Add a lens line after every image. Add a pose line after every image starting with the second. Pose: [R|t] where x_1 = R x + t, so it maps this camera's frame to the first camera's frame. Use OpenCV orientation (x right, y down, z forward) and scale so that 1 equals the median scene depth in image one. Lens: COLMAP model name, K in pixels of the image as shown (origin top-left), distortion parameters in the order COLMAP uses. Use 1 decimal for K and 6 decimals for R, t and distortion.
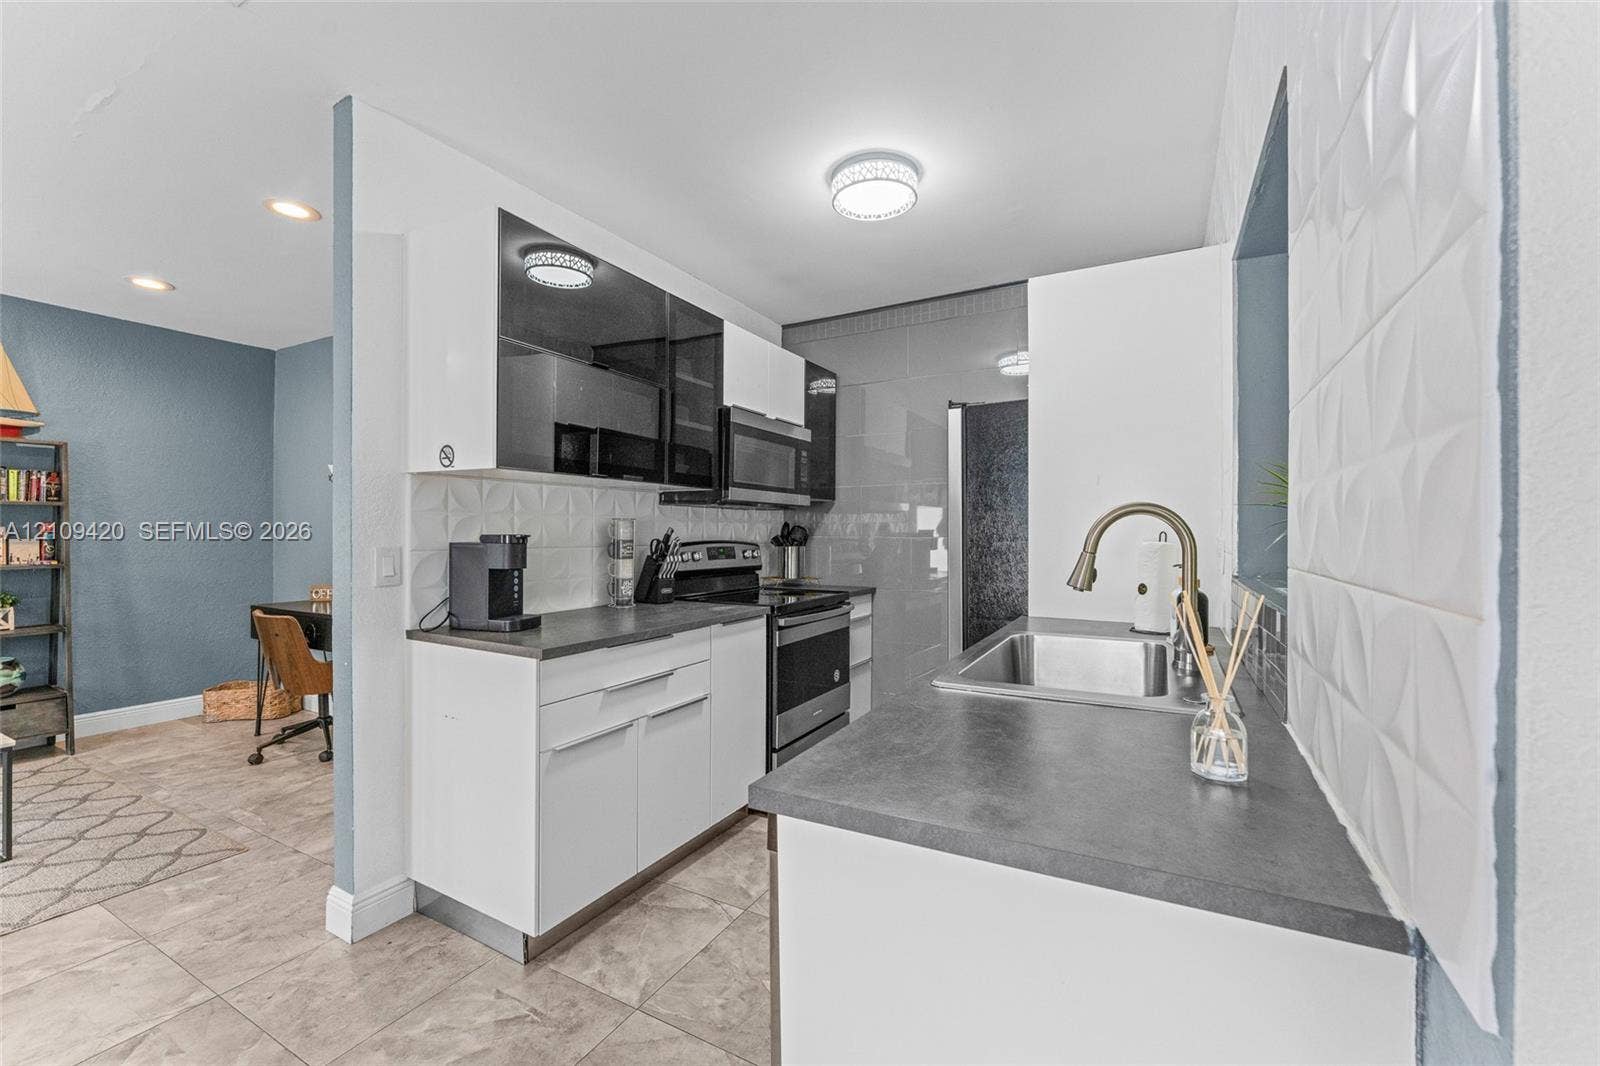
lens RADIAL K [[681.6, 0, 806.9], [0, 681.6, 537.1], [0, 0, 1]] dist [-0.000397, 0.000882]
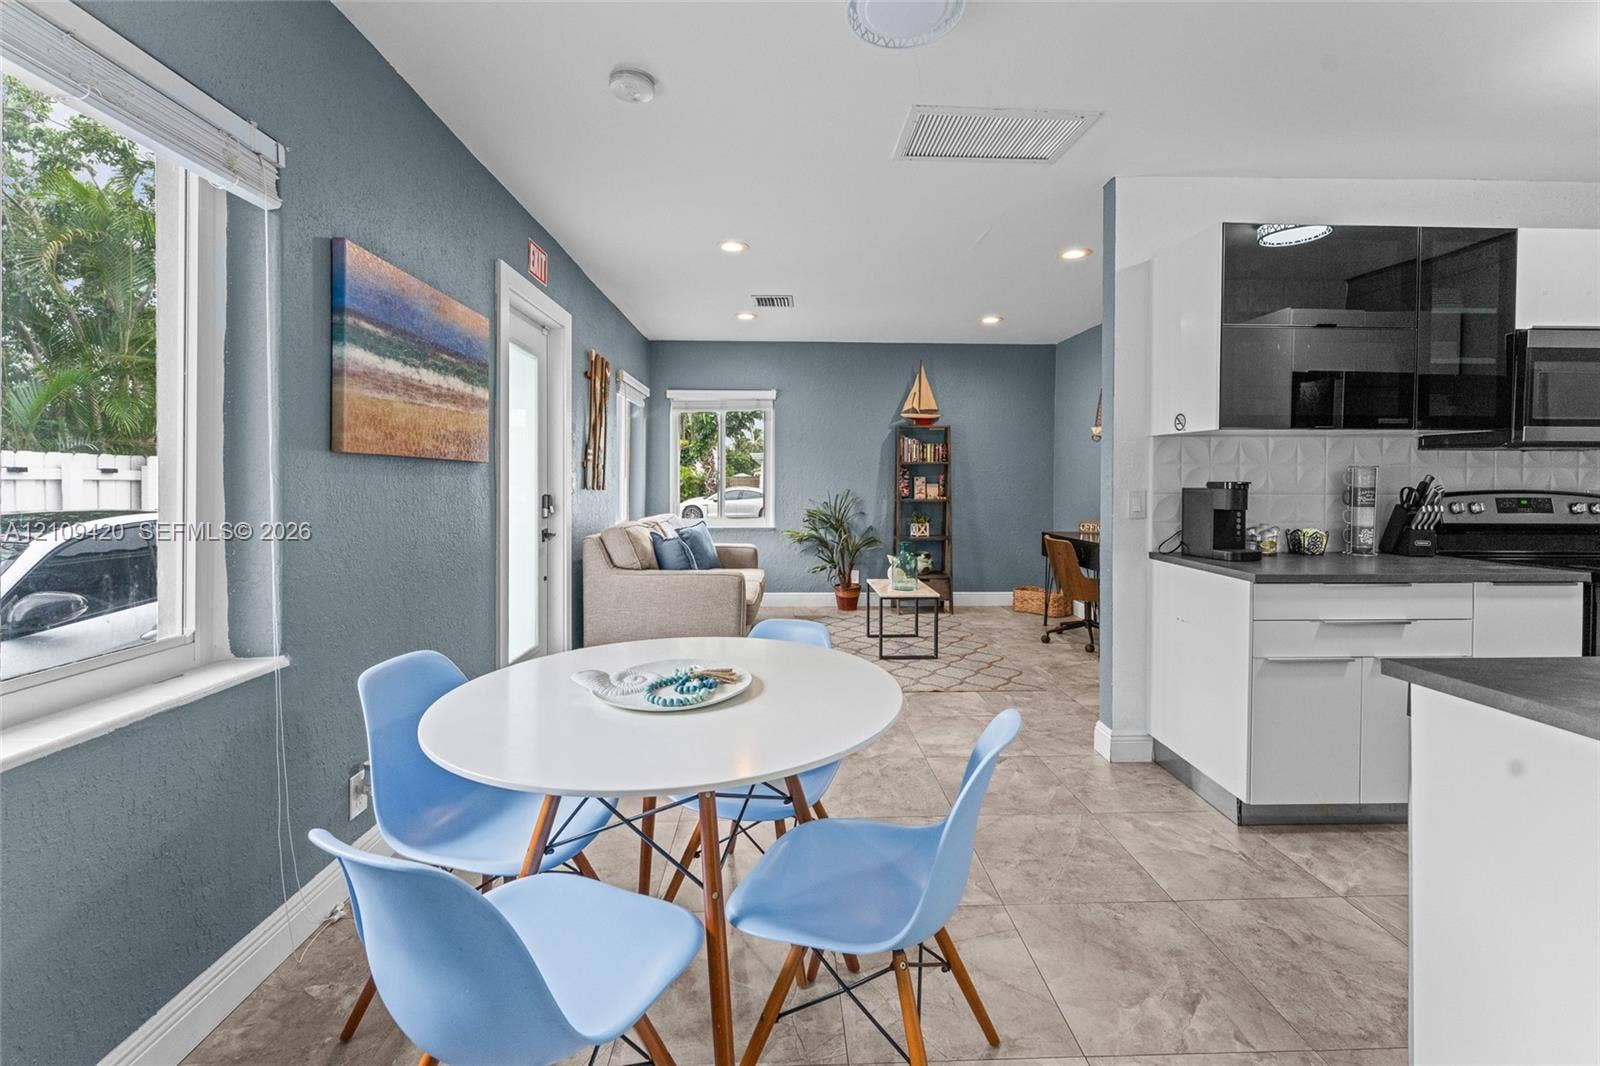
lens RADIAL K [[681.6, 0, 794.3], [0, 681.6, 486.8], [0, 0, 1]] dist [-0.000397, 0.000882]
pose [[0.528816, 0.008493, -0.848694, 0.145947], [-0.007042, 0.999959, 0.005619, 0.003382], [0.848707, 0.003005, 0.528855, -0.244434]]
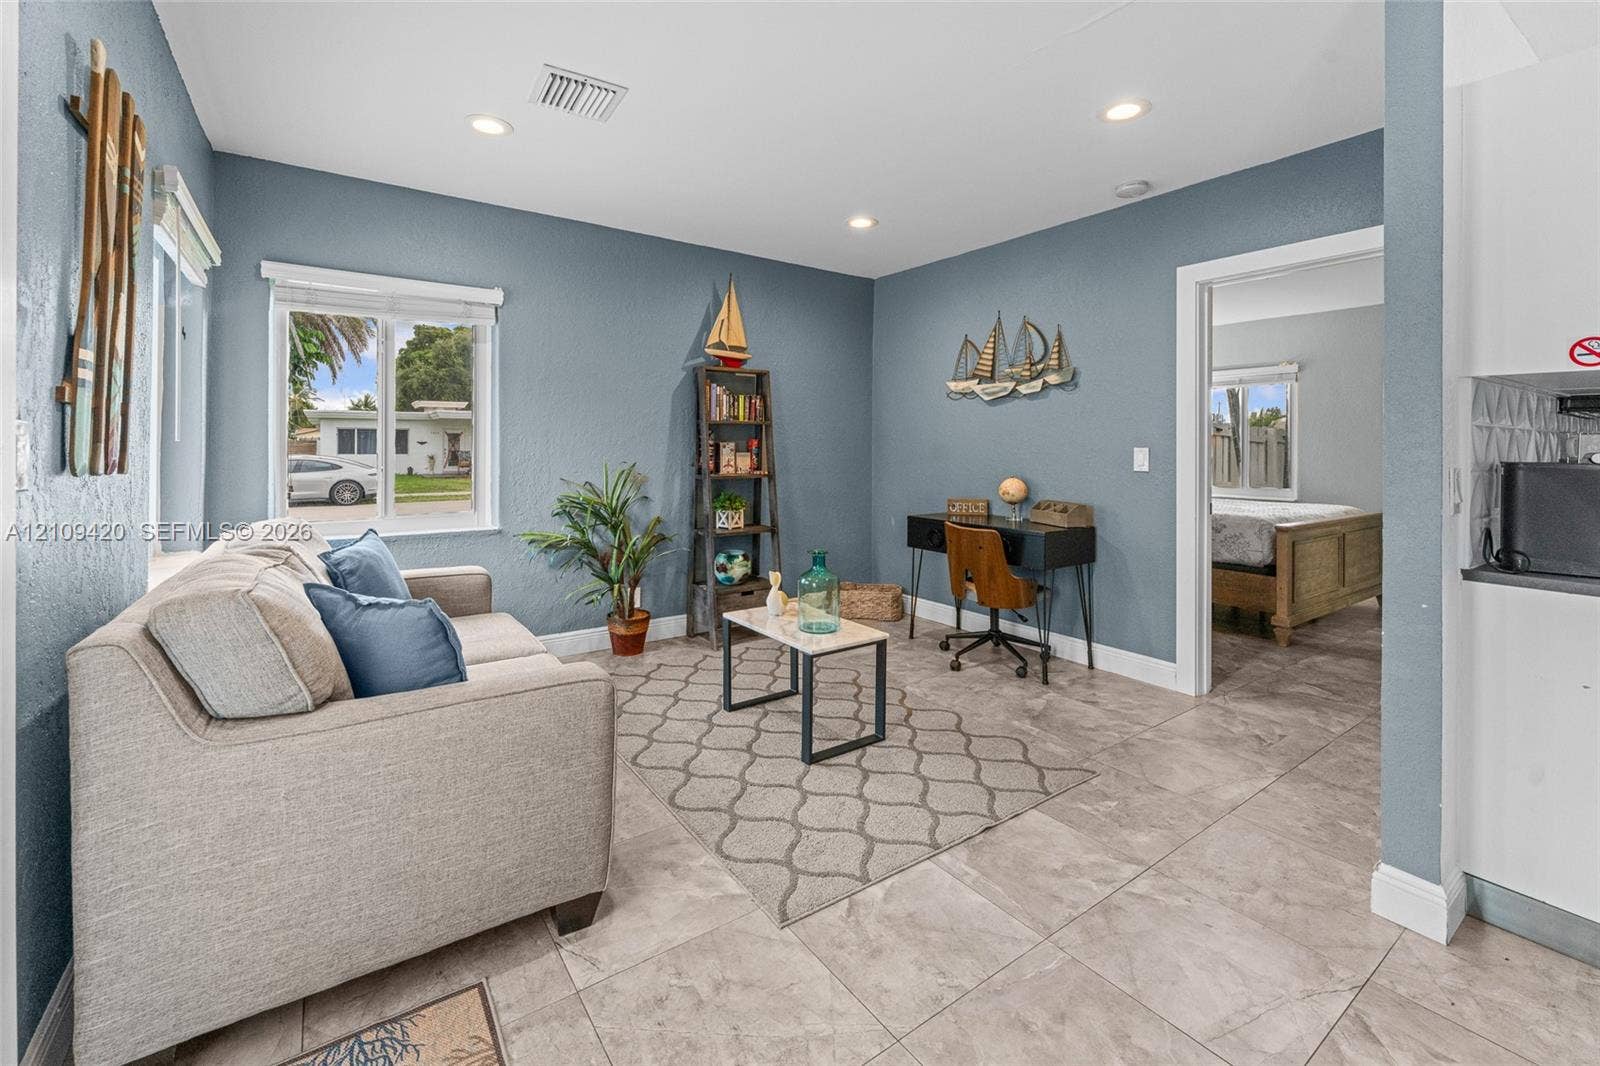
lens RADIAL K [[681.6, 0, 798.9], [0, 681.6, 460.9], [0, 0, 1]] dist [-0.000397, 0.000882]
pose [[0.909041, 0.011725, -0.416542, -0.711132], [-0.006961, 0.999892, 0.012954, 0.000728], [0.416649, -0.008876, 0.909024, -0.058269]]
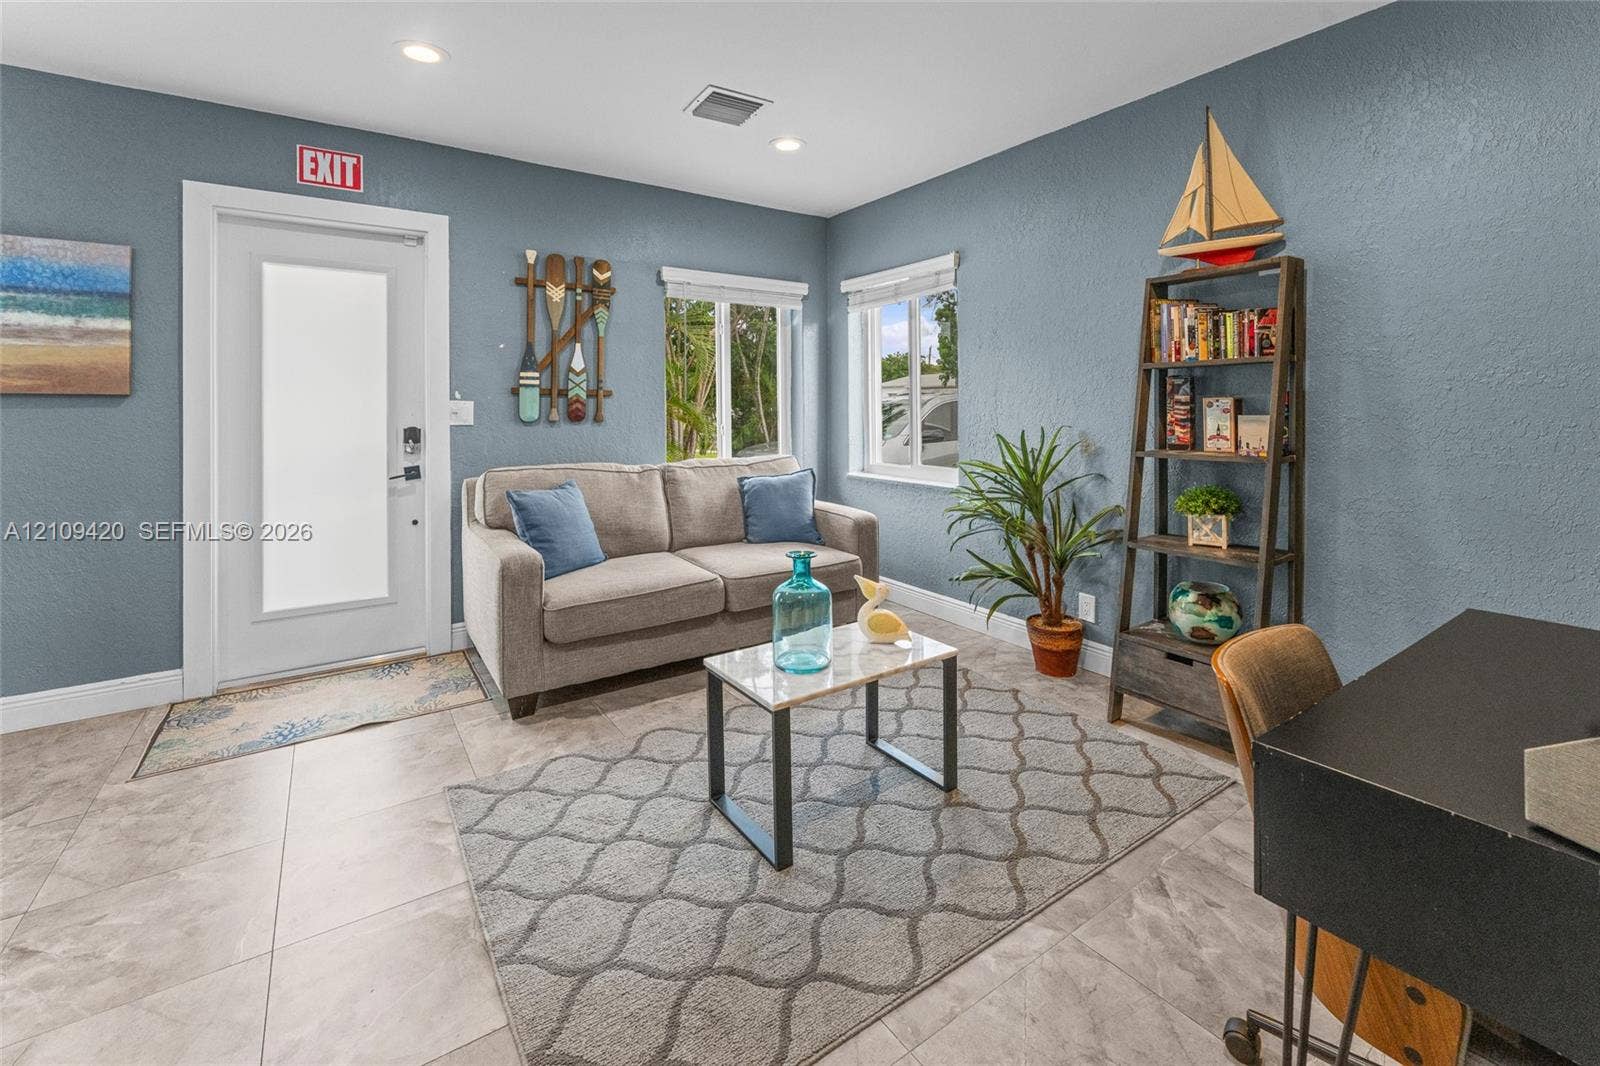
lens RADIAL K [[681.6, 0, 795.2], [0, 681.6, 413.8], [0, 0, 1]] dist [-0.000397, 0.000882]
pose [[-0.431942, 0.012766, -0.901811, -0.462742], [-0.000502, 0.999896, 0.014395, -0.010837], [0.901901, 0.006671, -0.431891, 1.125746]]
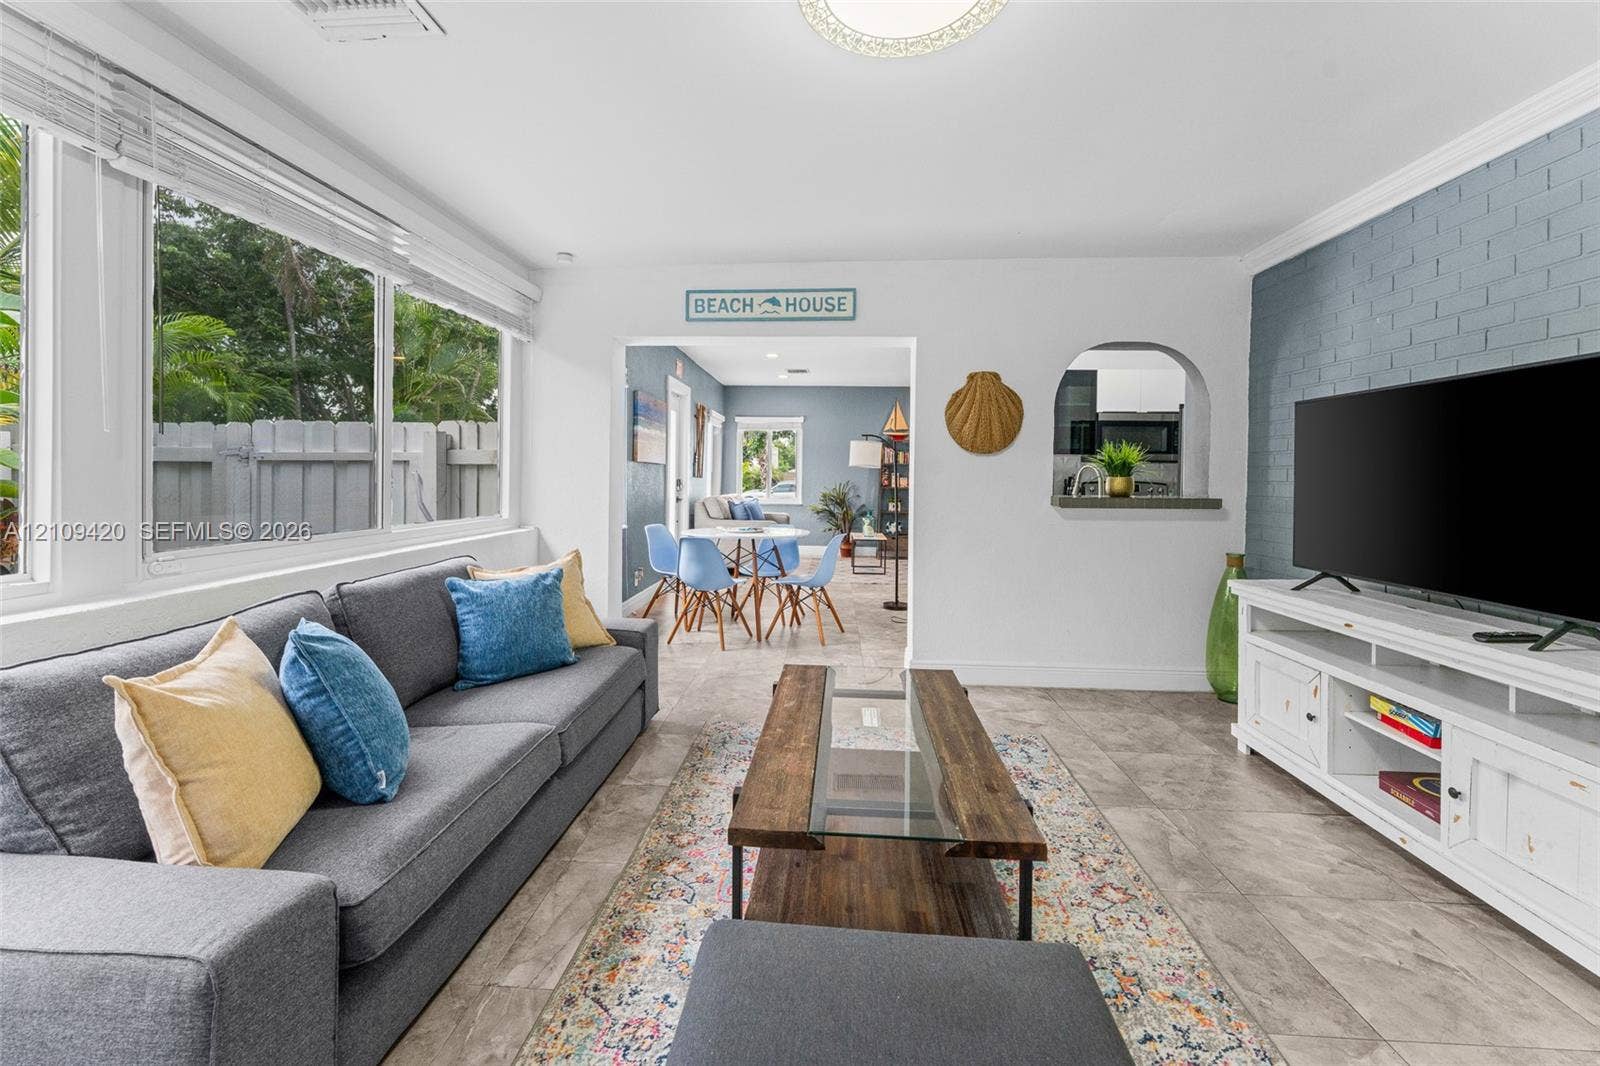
lens RADIAL K [[681.6, 0, 787.9], [0, 681.6, 479.3], [0, 0, 1]] dist [-0.000397, 0.000882]
pose [[0.447898, 0.009867, -0.894030, 1.298408], [-0.018433, 0.999828, 0.001800, 0.016490], [0.893895, 0.015673, 0.448003, -0.747018]]
